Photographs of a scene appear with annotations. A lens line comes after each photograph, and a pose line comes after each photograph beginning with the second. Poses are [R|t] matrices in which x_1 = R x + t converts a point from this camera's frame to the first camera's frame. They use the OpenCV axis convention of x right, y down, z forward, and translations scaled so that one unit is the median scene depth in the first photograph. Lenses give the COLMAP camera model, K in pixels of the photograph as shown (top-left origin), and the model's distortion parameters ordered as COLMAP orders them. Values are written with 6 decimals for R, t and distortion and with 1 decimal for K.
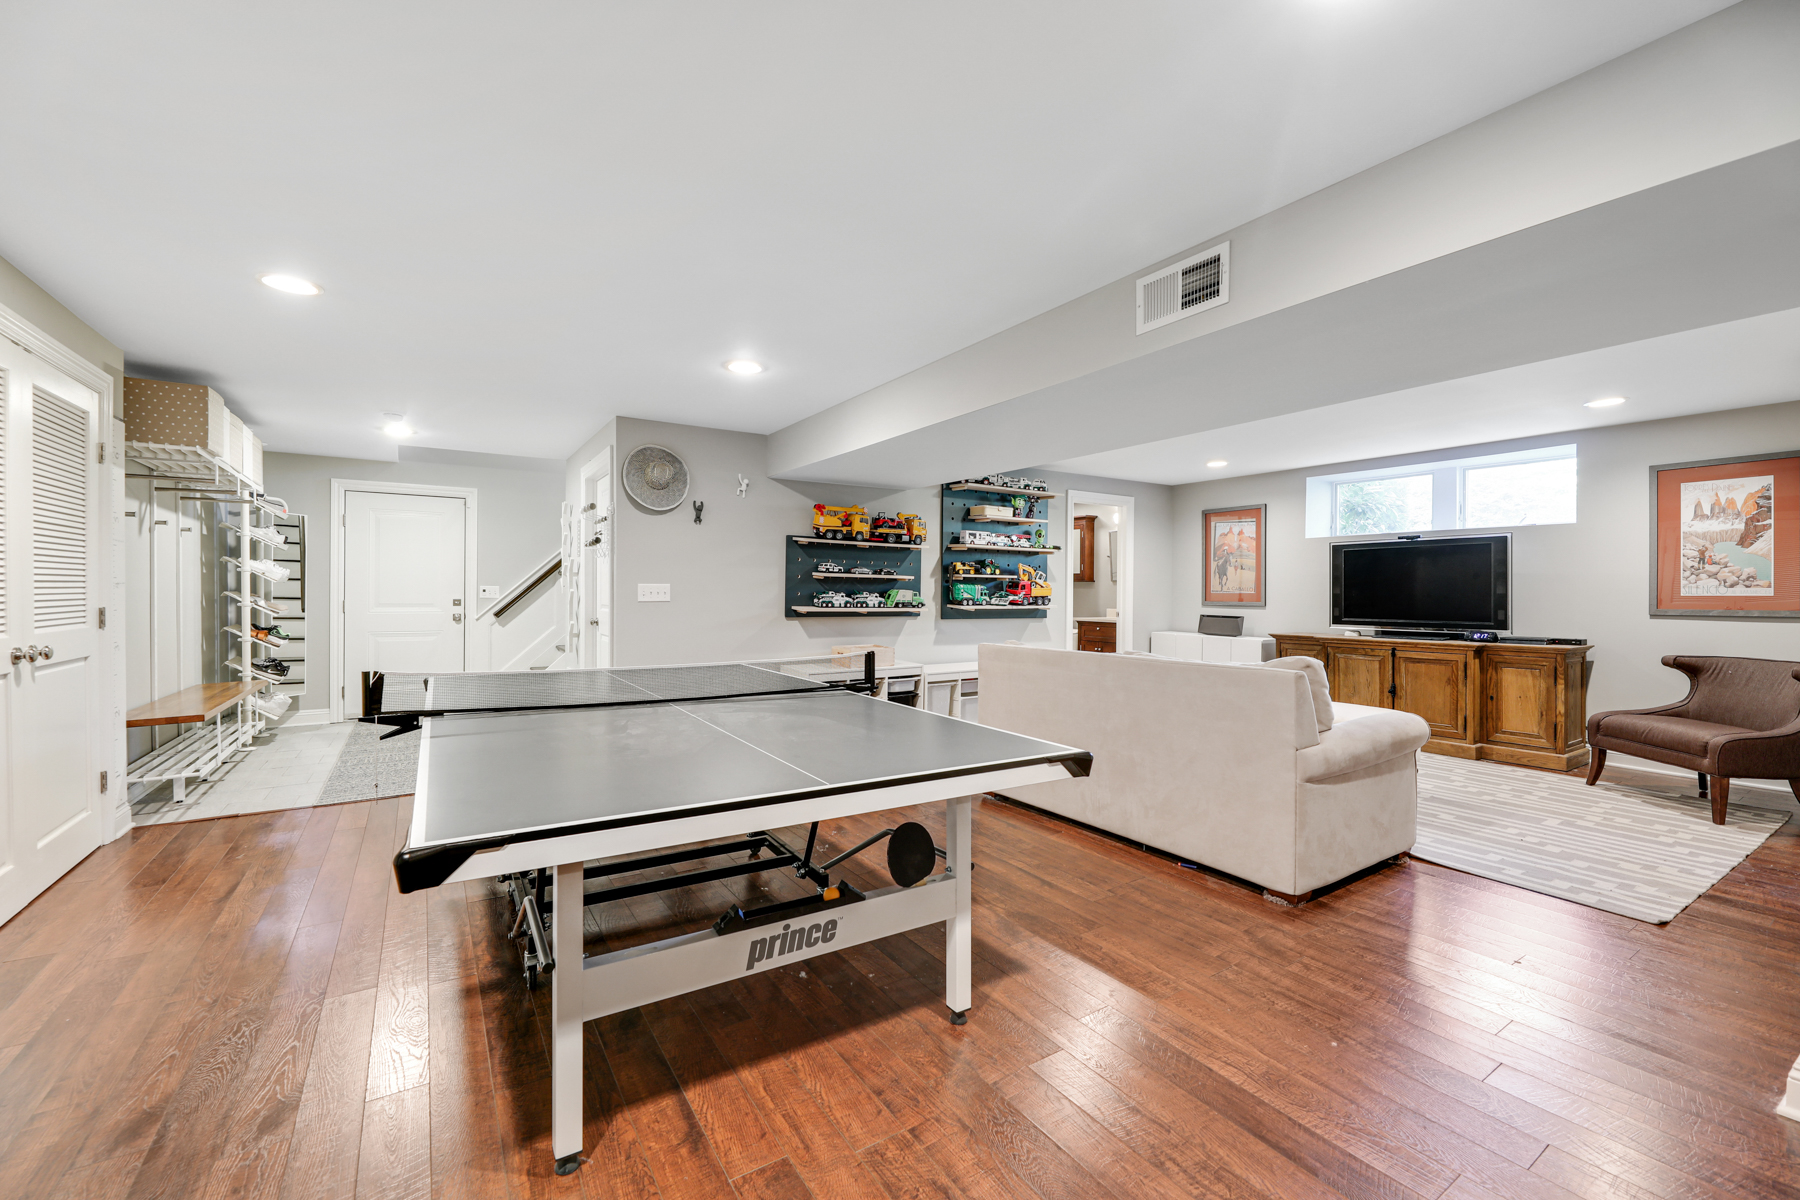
lens RADIAL K [[733.6, 0, 896.0], [0, 733.6, 596.8], [0, 0, 1]] dist [-0.000750, -0.000317]
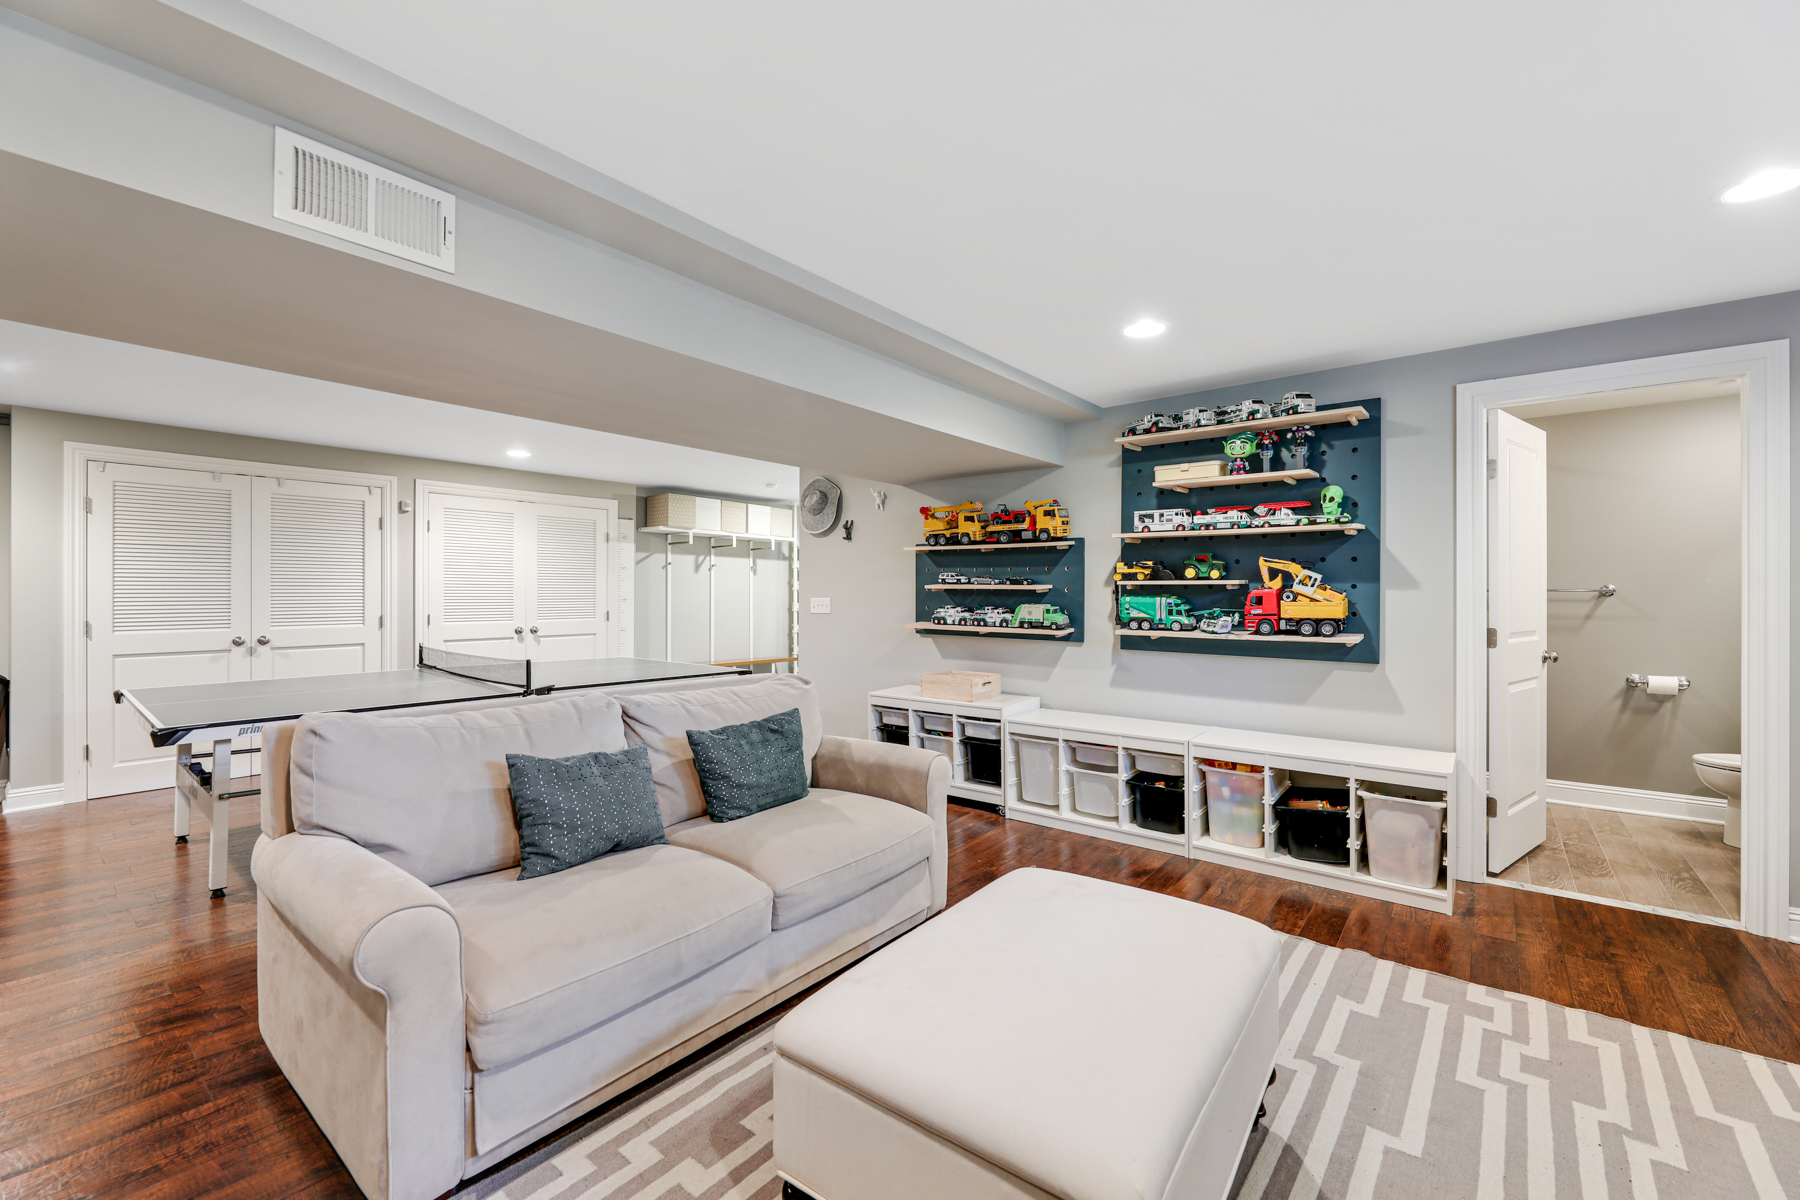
lens RADIAL K [[733.6, 0, 896.0], [0, 733.6, 596.8], [0, 0, 1]] dist [-0.000750, -0.000317]
pose [[0.308574, -0.006392, -0.951179, 0.680819], [-0.013280, 0.999851, -0.011028, -0.007243], [0.951108, 0.016034, 0.308443, 0.649833]]
